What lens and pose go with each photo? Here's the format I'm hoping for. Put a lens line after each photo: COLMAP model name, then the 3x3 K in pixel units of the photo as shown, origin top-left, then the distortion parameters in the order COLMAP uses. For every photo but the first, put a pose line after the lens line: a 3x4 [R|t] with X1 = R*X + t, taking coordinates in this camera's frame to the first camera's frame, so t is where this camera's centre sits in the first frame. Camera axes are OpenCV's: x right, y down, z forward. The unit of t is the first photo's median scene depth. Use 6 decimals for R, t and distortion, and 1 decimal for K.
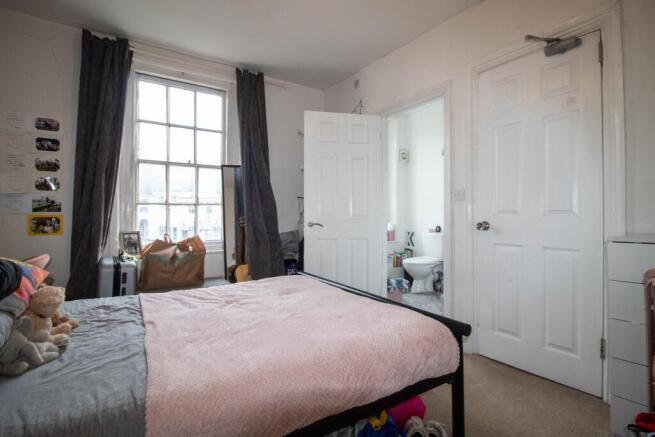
lens RADIAL K [[315.1, 0, 324.9], [0, 315.1, 216.1], [0, 0, 1]] dist [-0.003258, -0.000563]
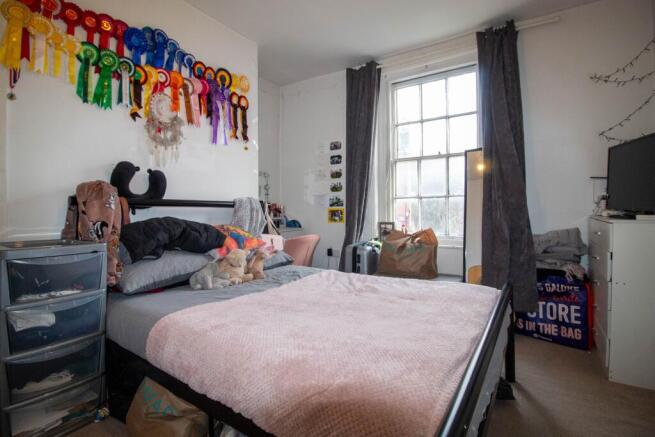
lens RADIAL K [[315.1, 0, 325.0], [0, 315.1, 217.8], [0, 0, 1]] dist [-0.003258, -0.000563]
pose [[0.419494, 0.014162, -0.907648, 0.363139], [0.003644, 0.999844, 0.017284, 0.011737], [0.907751, -0.010558, 0.419377, 0.306547]]
